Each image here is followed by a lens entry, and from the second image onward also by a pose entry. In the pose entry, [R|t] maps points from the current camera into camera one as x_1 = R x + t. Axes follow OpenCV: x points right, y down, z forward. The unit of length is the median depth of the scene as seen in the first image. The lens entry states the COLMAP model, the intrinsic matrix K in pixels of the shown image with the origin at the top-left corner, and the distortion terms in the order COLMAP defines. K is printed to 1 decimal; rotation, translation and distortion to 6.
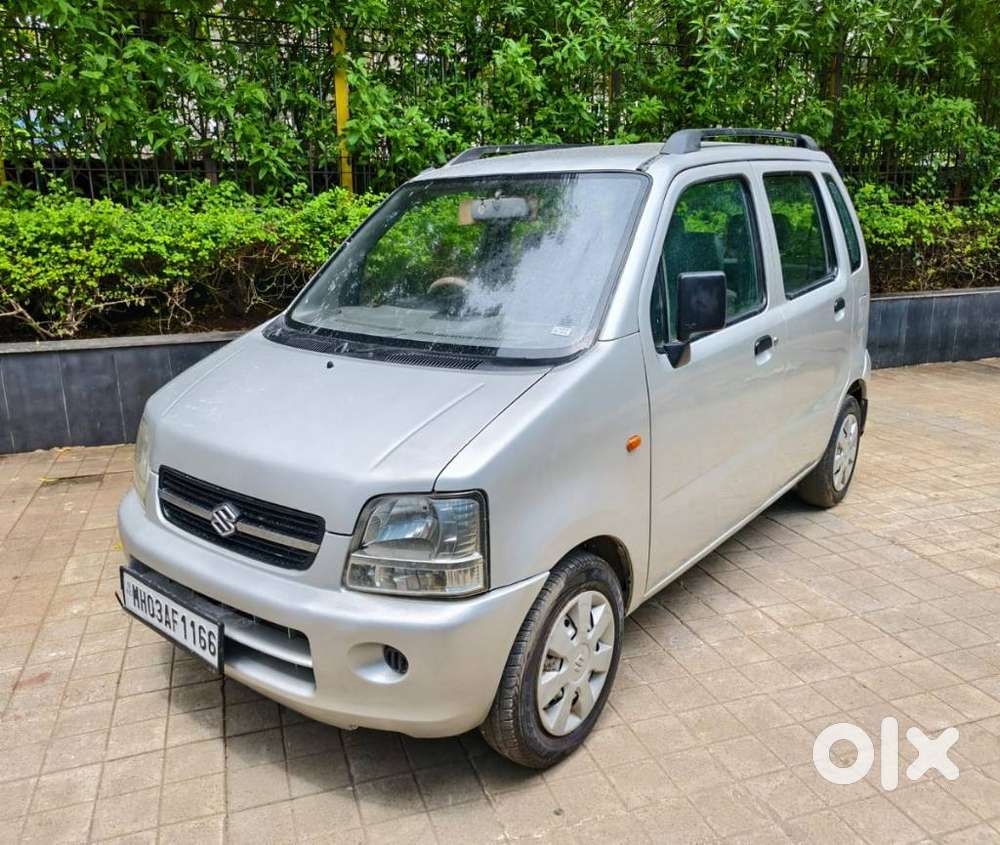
lens RADIAL K [[807.2, 0, 500.0], [0, 807.2, 422.5], [0, 0, 1]] dist [0.011396, 0.006506]
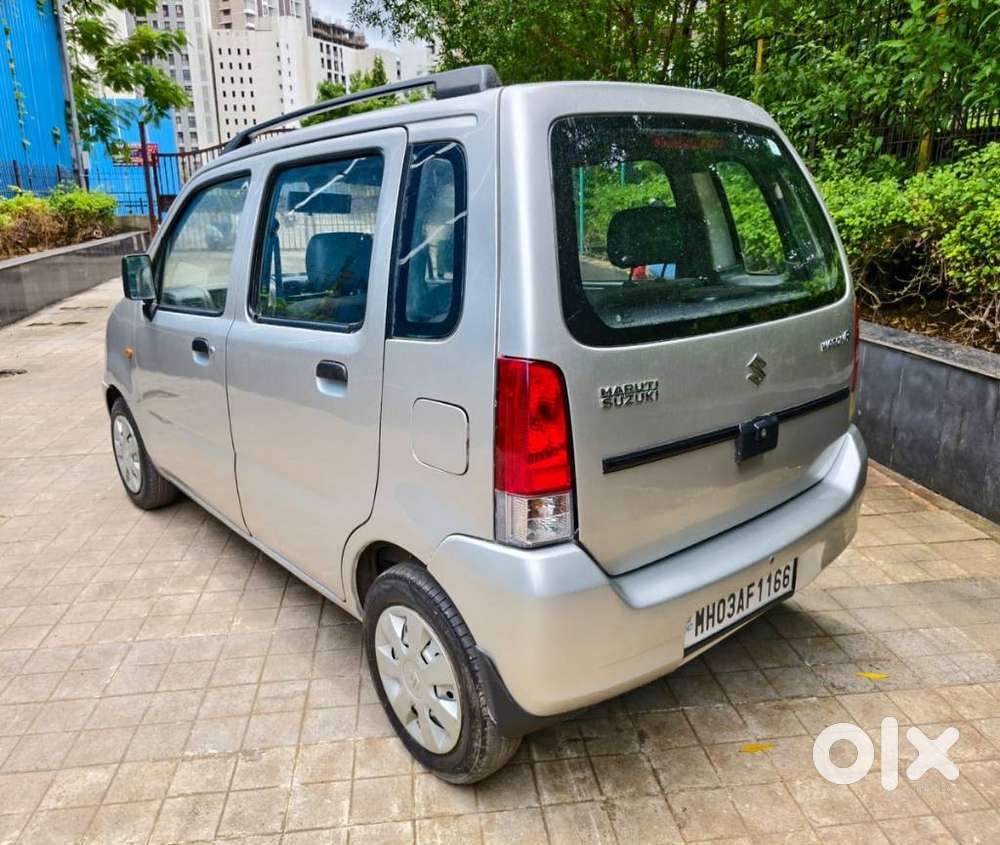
lens RADIAL K [[807.2, 0, 500.0], [0, 807.2, 422.5], [0, 0, 1]] dist [0.011396, 0.006506]
pose [[-0.211396, 0.280711, -0.936223, 1.143666], [-0.228555, 0.917116, 0.326589, -0.395439], [0.950302, 0.283018, -0.129717, 1.433750]]
